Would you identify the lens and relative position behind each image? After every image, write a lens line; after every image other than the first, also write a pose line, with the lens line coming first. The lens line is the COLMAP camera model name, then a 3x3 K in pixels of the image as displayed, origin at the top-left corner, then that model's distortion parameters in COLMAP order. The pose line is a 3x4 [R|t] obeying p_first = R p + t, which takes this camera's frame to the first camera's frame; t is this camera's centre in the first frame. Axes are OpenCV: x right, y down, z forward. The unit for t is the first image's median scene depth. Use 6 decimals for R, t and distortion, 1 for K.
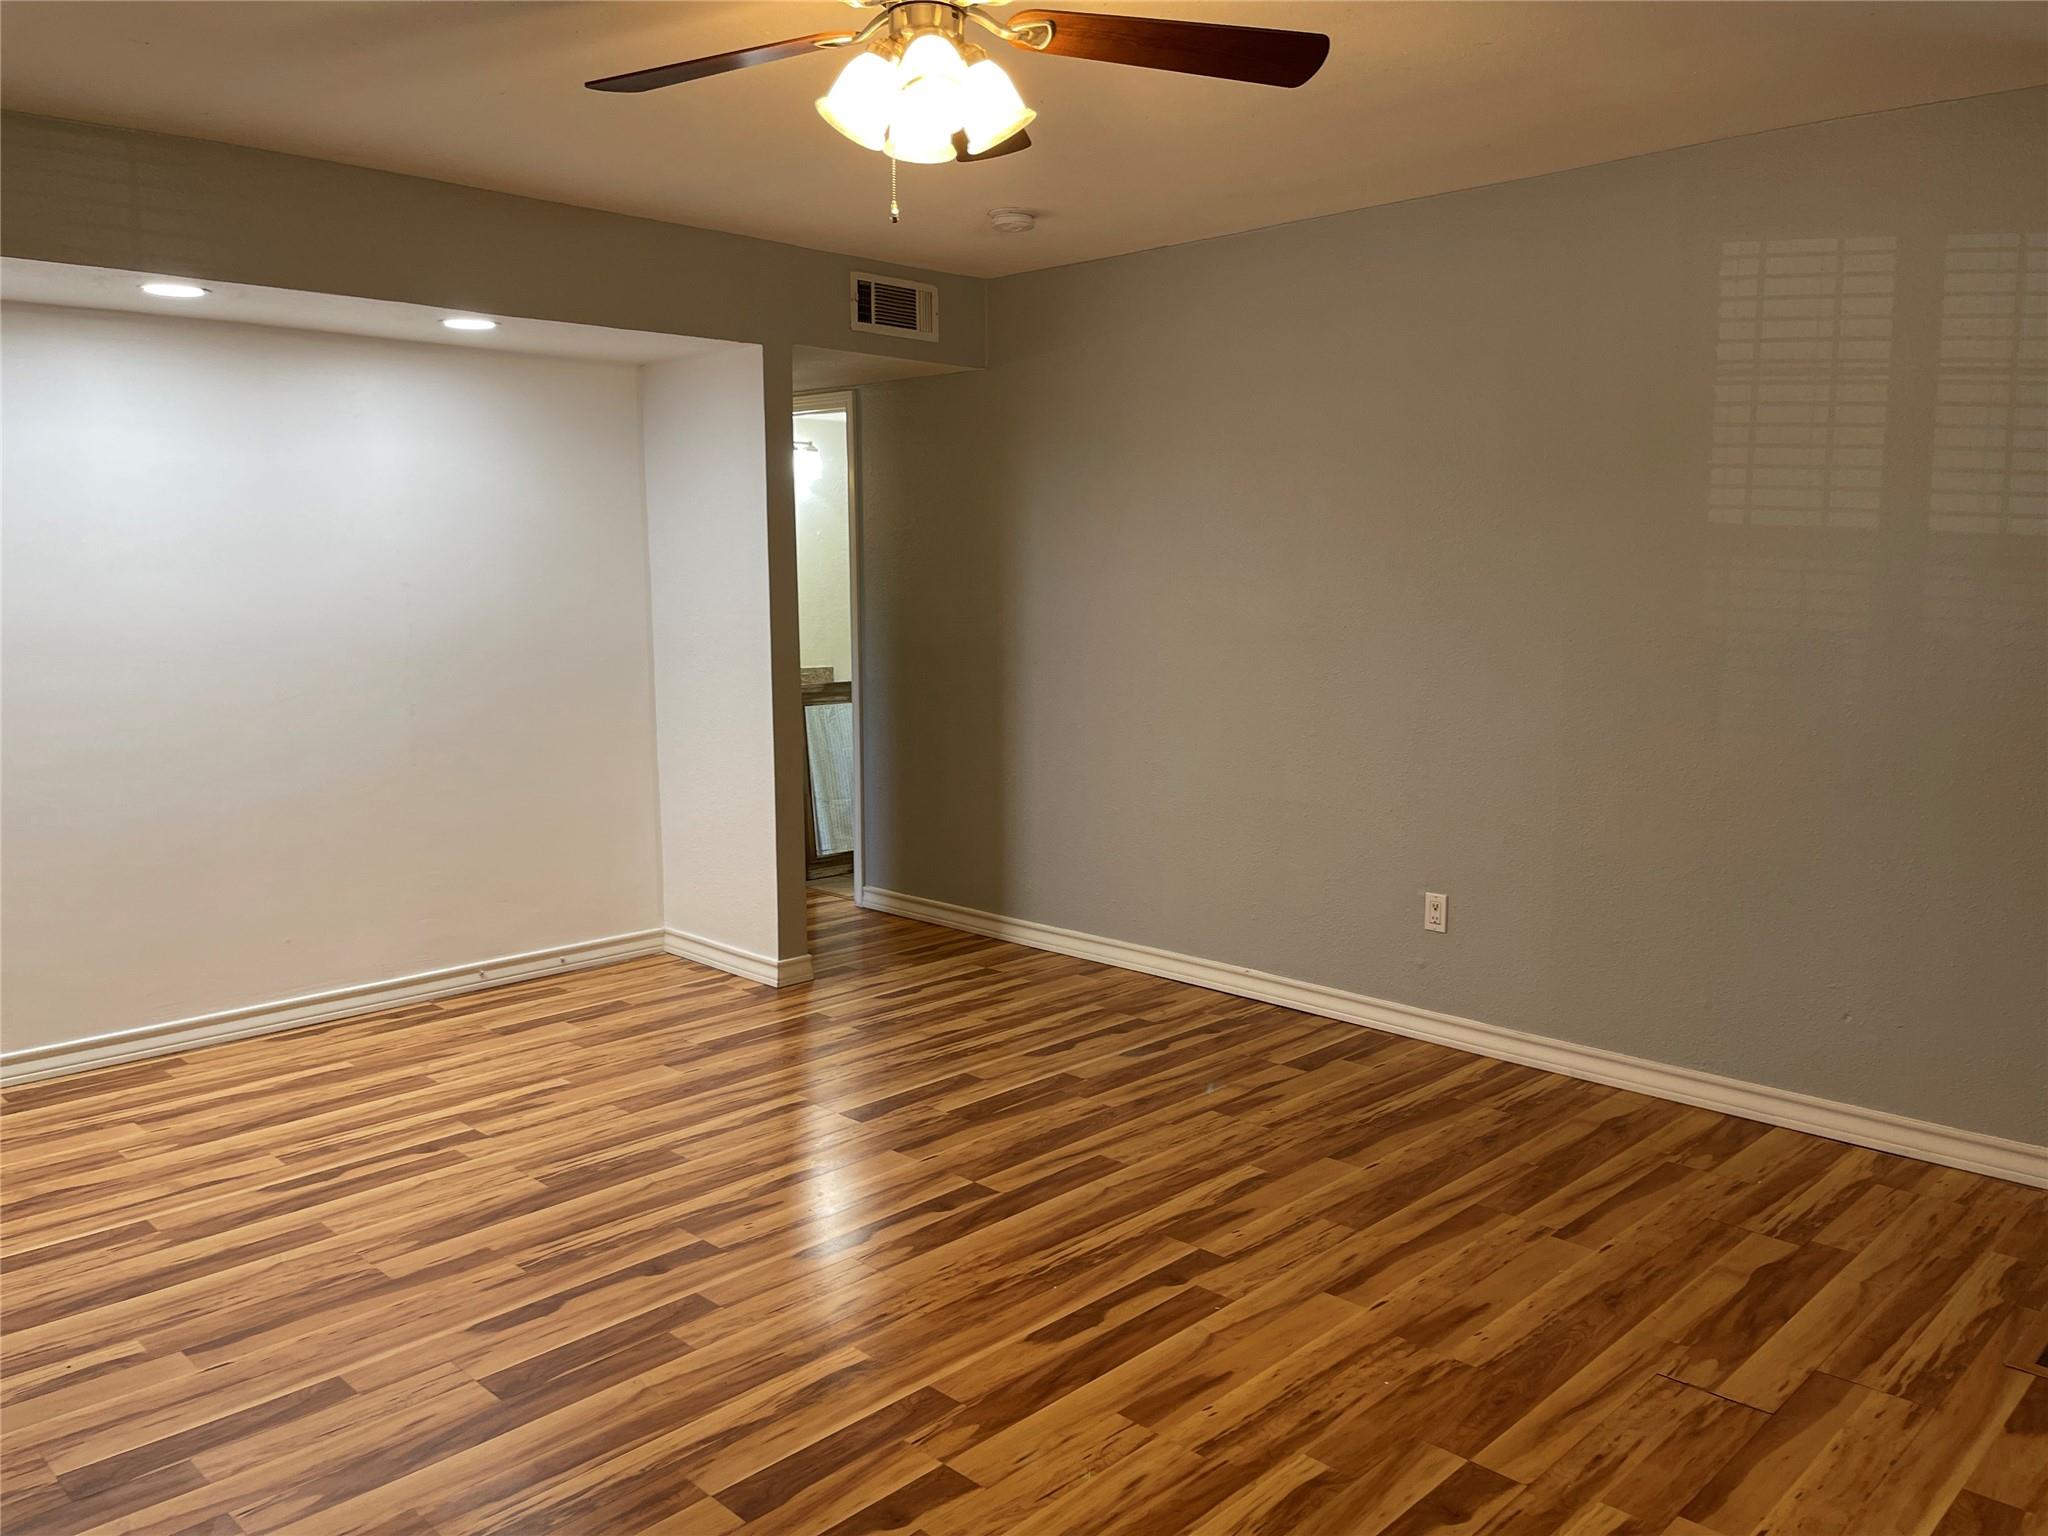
lens RADIAL K [[1560.2, 0, 1015.3], [0, 1560.2, 771.4], [0, 0, 1]] dist [0.067297, -0.108689]
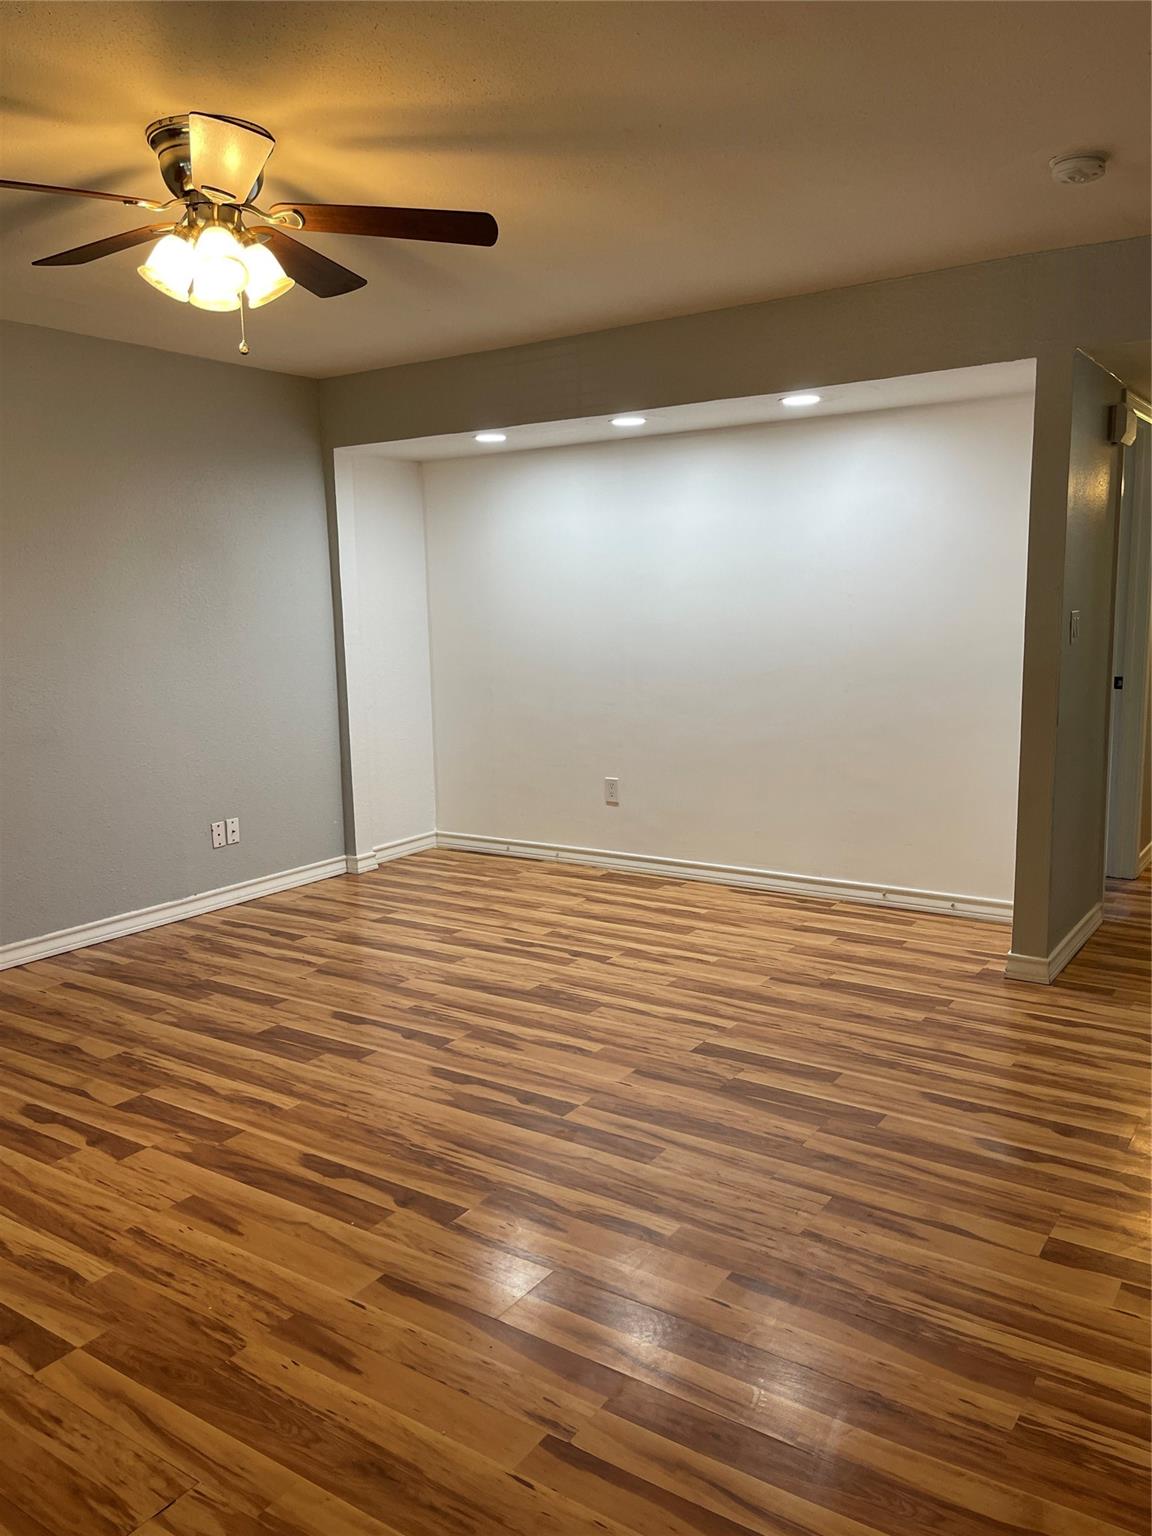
lens RADIAL K [[1170.1, 0, 576.0], [0, 1170.1, 768.0], [0, 0, 1]] dist [0.067297, -0.108689]
pose [[0.181130, 0.142367, -0.973100, 0.727478], [-0.110014, 0.986189, 0.123804, -0.089650], [0.977286, 0.084630, 0.194291, 0.728280]]
